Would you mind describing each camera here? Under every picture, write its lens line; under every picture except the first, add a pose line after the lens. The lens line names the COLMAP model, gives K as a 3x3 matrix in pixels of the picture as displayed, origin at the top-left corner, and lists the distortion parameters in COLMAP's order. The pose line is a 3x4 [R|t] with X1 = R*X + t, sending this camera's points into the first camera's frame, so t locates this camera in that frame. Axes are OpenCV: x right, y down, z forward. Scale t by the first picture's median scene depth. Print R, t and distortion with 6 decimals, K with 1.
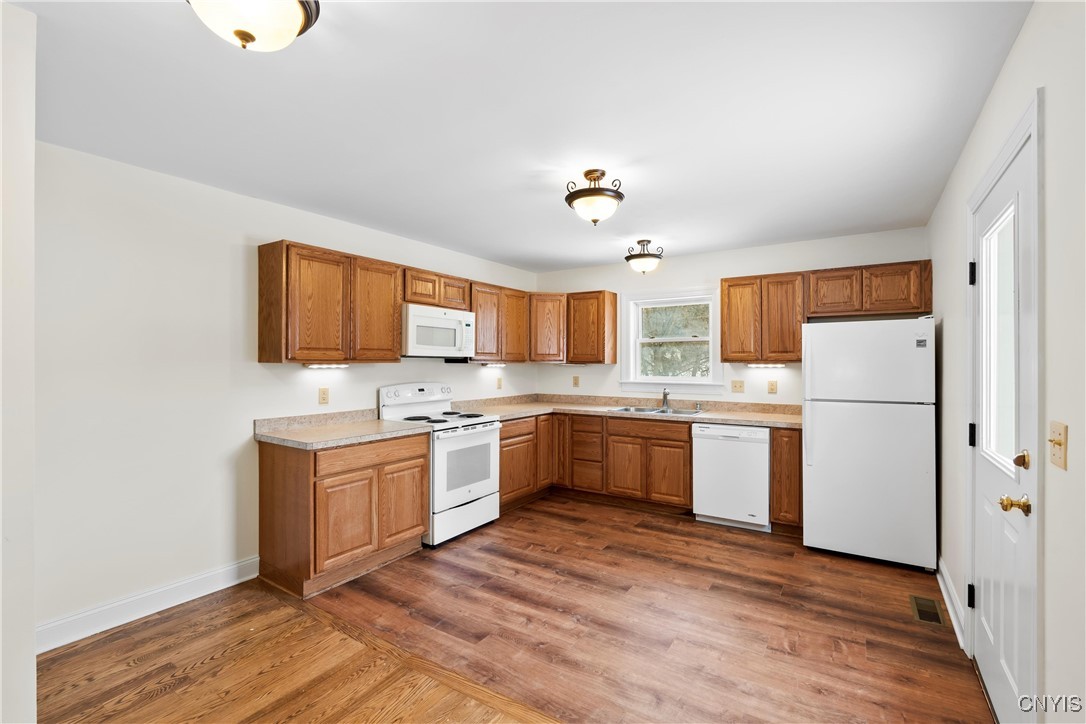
lens RADIAL K [[491.6, 0, 534.7], [0, 491.6, 362.4], [0, 0, 1]] dist [-0.005614, 0.001699]
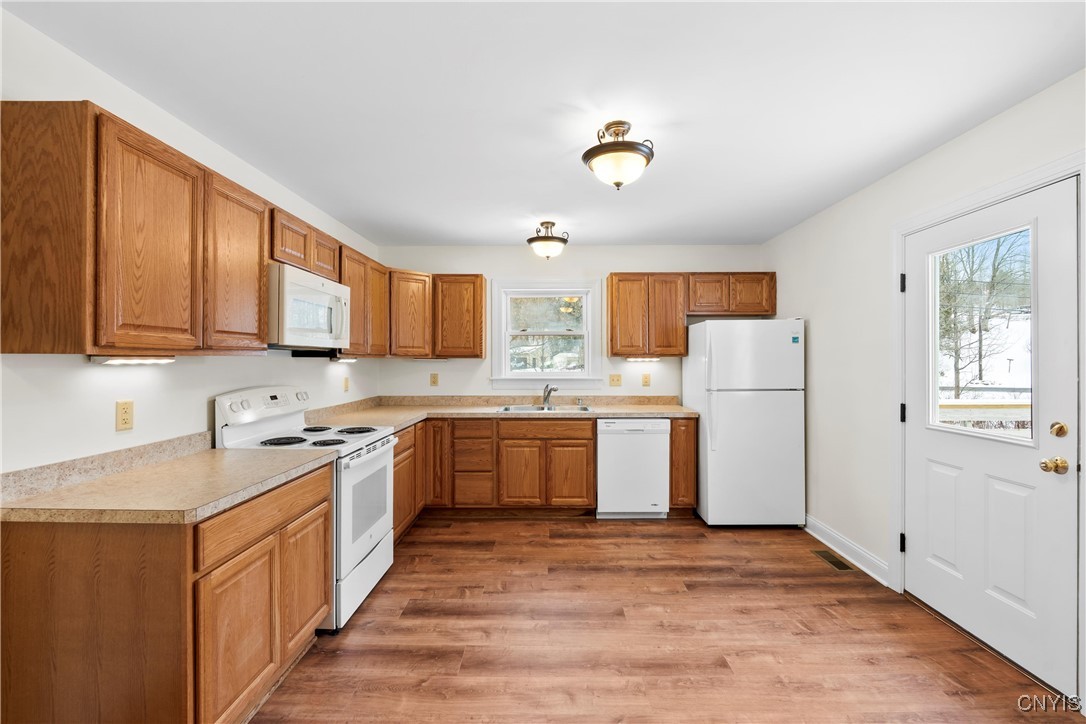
lens RADIAL K [[491.6, 0, 546.7], [0, 491.6, 360.3], [0, 0, 1]] dist [-0.005614, 0.001699]
pose [[0.832937, -0.003346, 0.553357, -0.339148], [0.002170, 0.999994, 0.002781, 0.005876], [-0.553363, -0.001116, 0.832939, 0.288055]]
